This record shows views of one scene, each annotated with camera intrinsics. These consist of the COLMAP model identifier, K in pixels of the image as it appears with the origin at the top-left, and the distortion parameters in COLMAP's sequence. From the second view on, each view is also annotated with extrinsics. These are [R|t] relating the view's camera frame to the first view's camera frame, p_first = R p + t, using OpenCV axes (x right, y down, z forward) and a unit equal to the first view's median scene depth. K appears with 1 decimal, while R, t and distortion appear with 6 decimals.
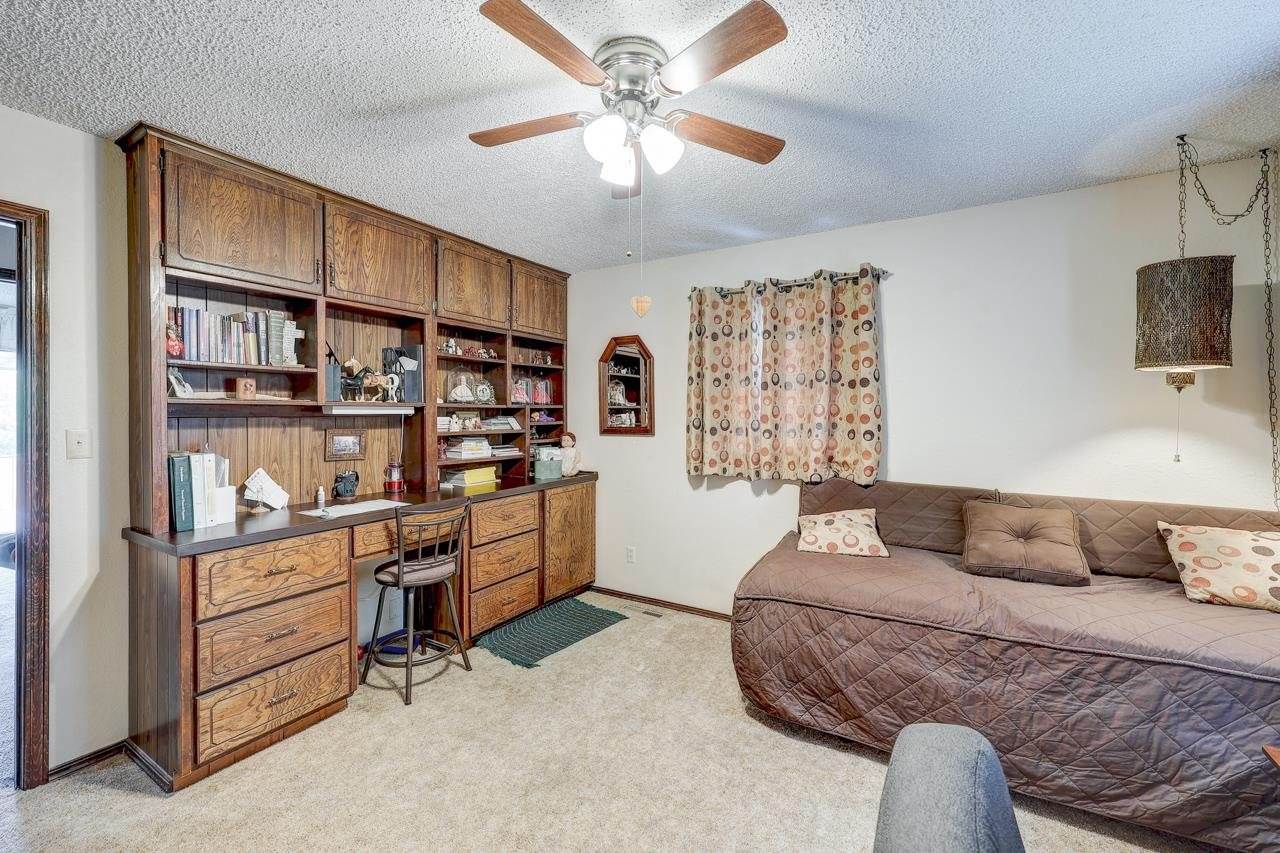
lens RADIAL K [[509.5, 0, 638.2], [0, 509.5, 419.5], [0, 0, 1]] dist [-0.003031, -0.000233]
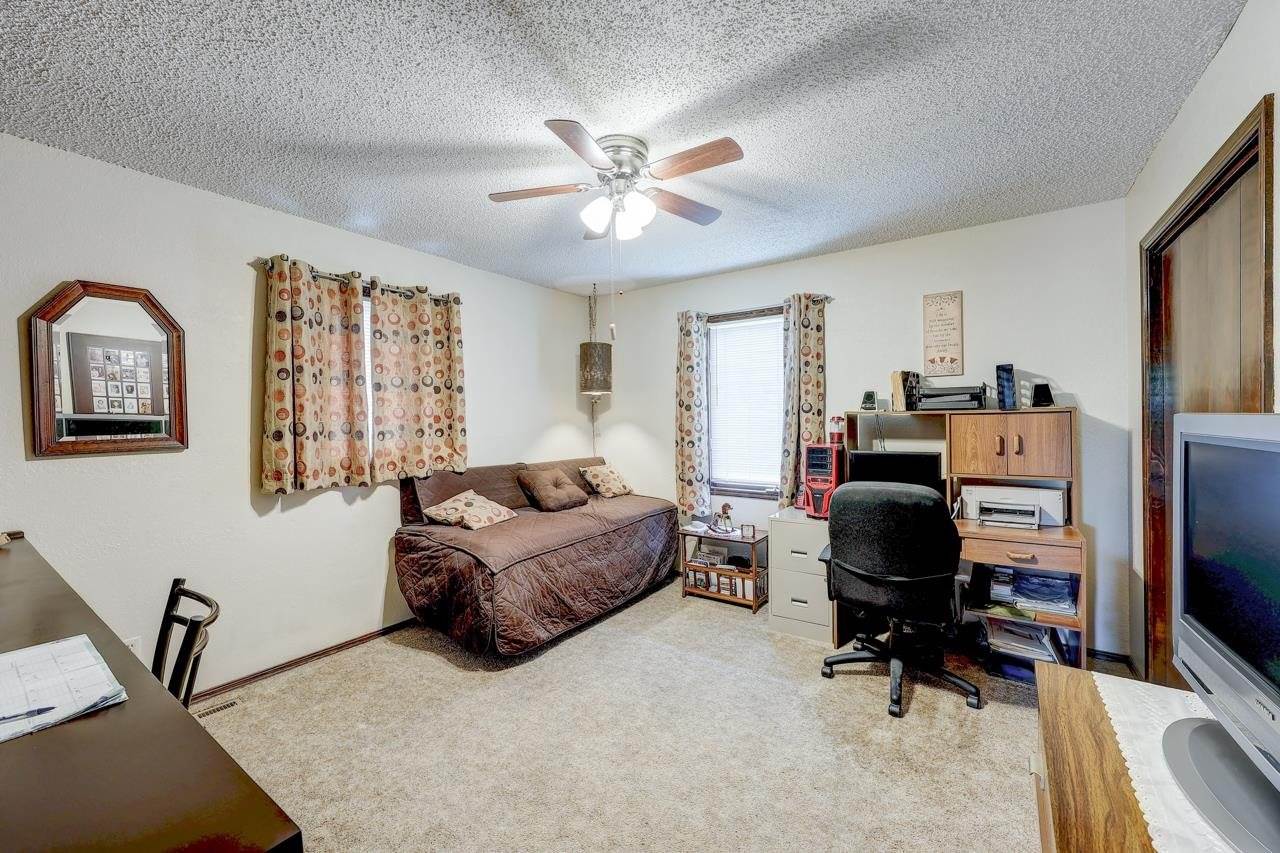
lens RADIAL K [[509.5, 0, 634.9], [0, 509.5, 424.1], [0, 0, 1]] dist [-0.003031, -0.000233]
pose [[0.072149, -0.018401, 0.997224, -0.777147], [0.016437, 0.999716, 0.017257, -0.004055], [-0.997258, 0.015146, 0.072431, 0.497583]]
